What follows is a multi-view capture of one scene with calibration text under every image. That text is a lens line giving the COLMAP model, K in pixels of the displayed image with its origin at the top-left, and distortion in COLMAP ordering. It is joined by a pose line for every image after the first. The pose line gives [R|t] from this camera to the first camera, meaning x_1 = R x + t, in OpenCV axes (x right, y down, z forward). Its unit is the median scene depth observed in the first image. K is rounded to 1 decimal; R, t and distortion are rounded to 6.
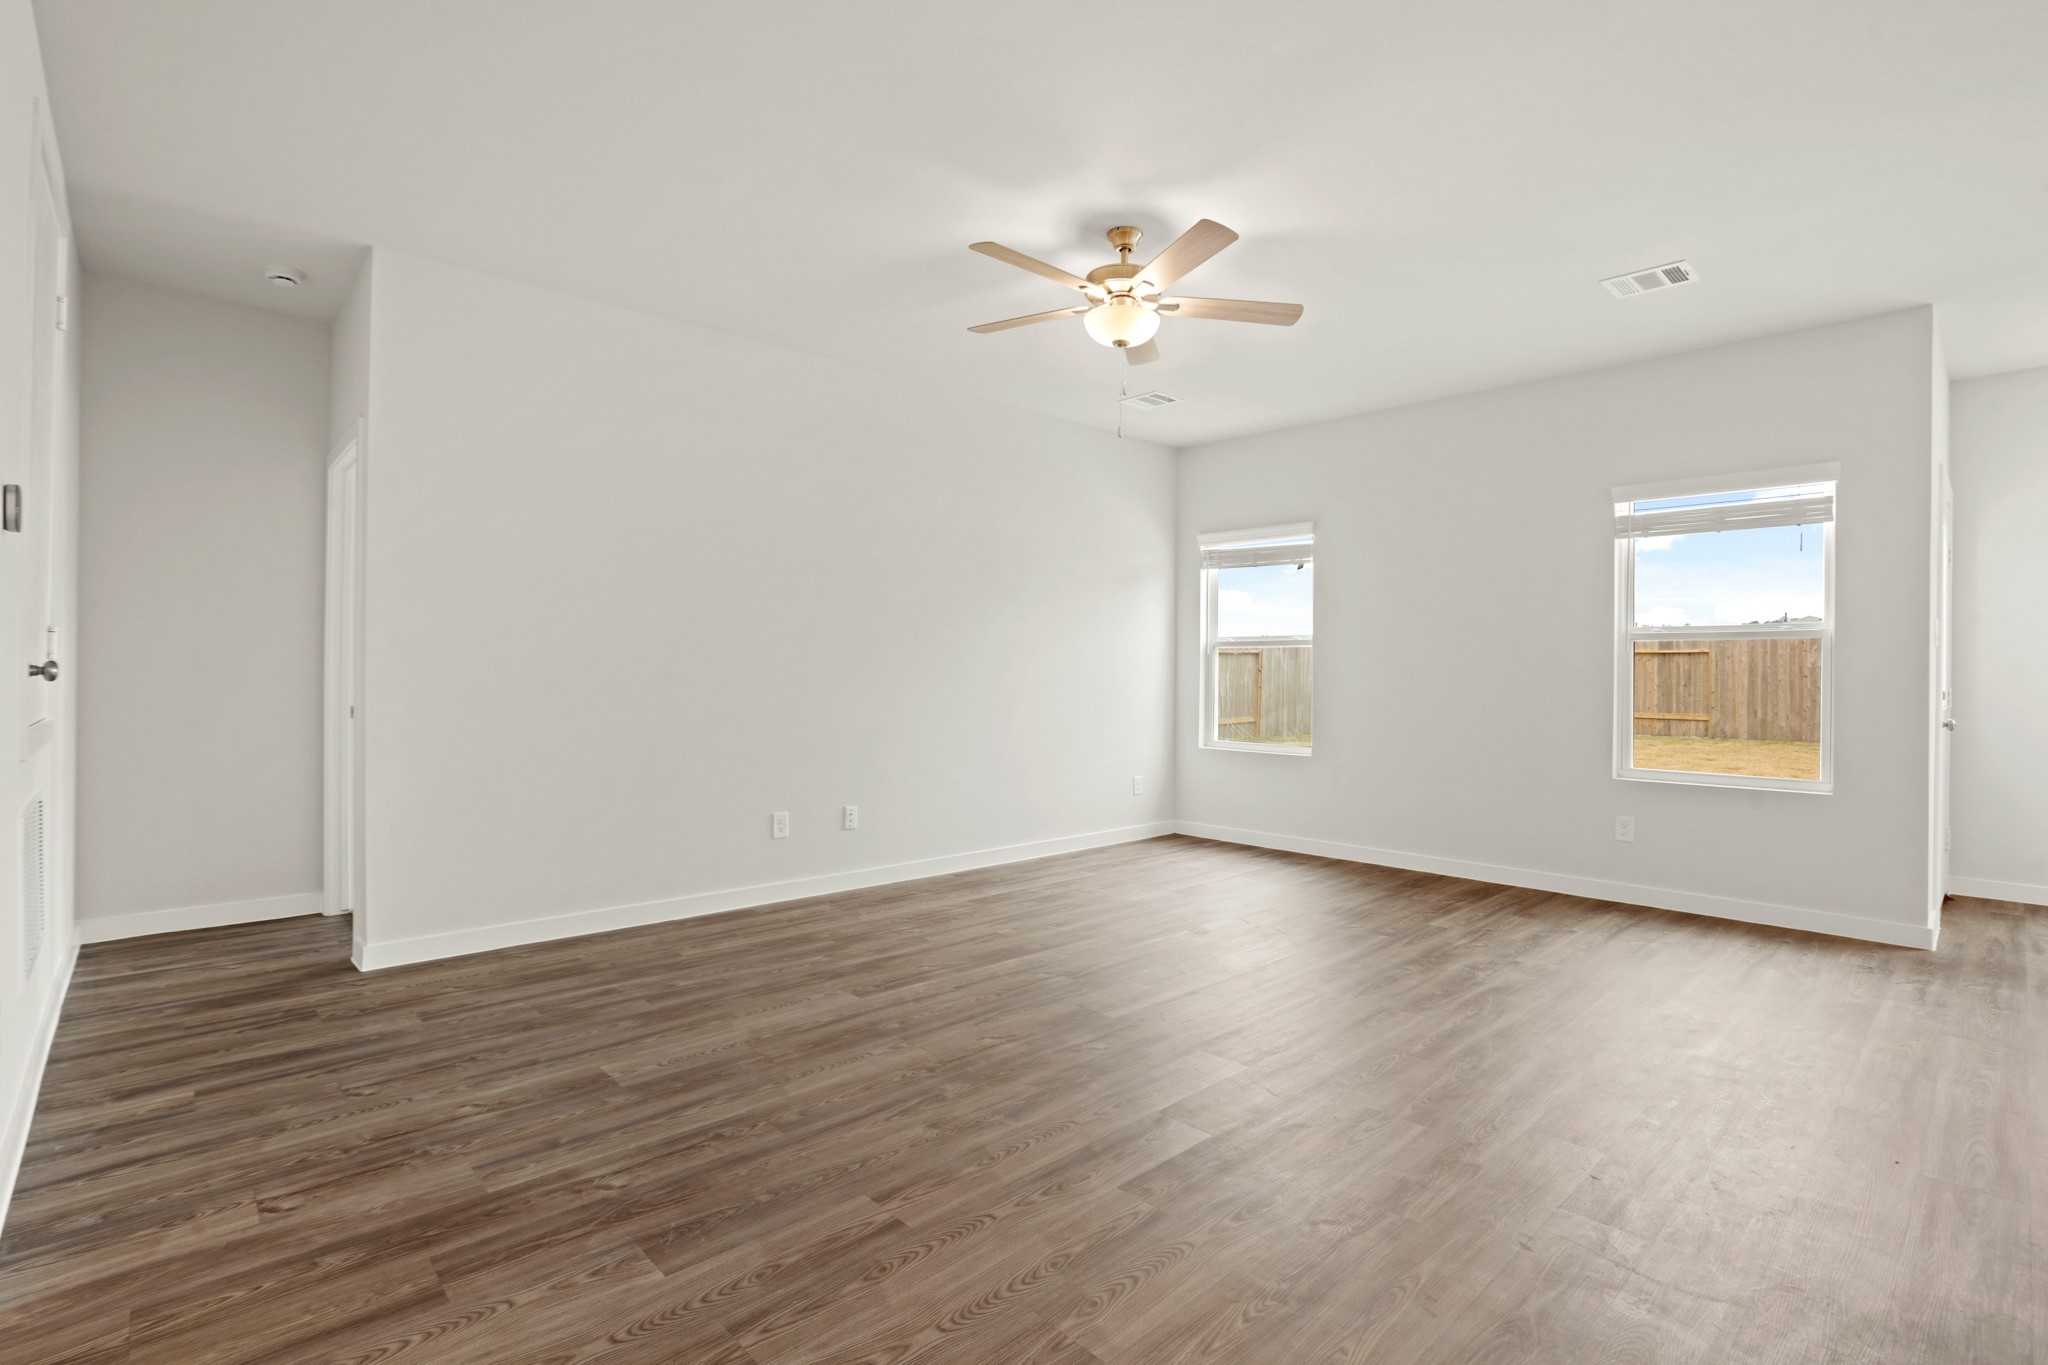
lens RADIAL K [[967.5, 0, 1020.1], [0, 967.5, 665.1], [0, 0, 1]] dist [-0.034670, 0.000293]
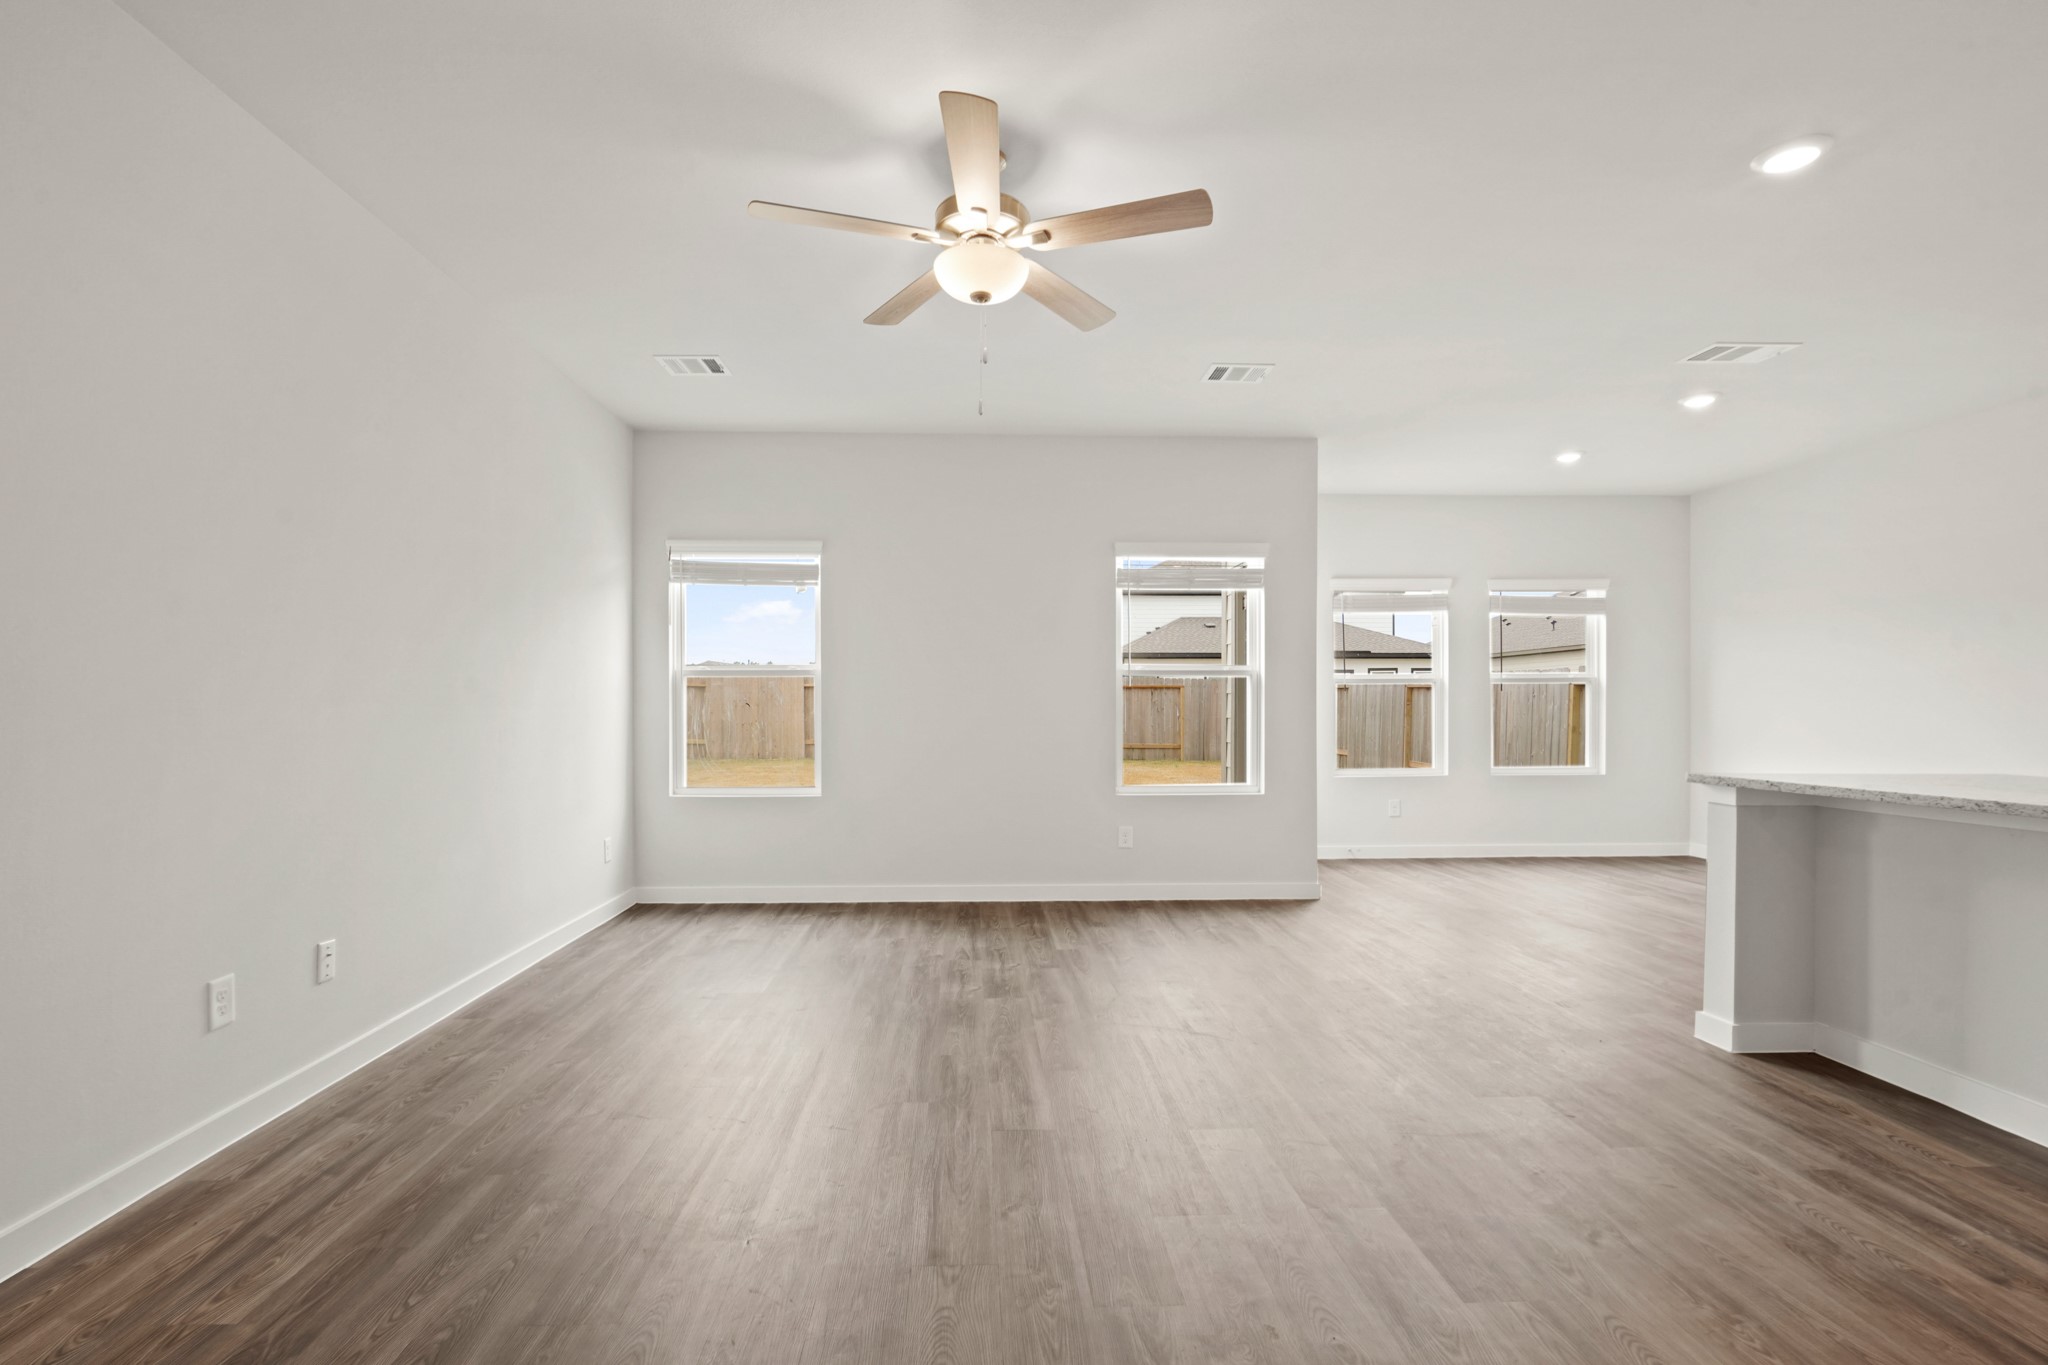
lens RADIAL K [[978.1, 0, 991.1], [0, 978.1, 699.1], [0, 0, 1]] dist [-0.000319, 0.000215]
pose [[0.654346, -0.001424, 0.756194, -0.334119], [0.000821, 0.999999, 0.001172, 0.001250], [-0.756195, -0.000146, 0.654346, 0.298626]]
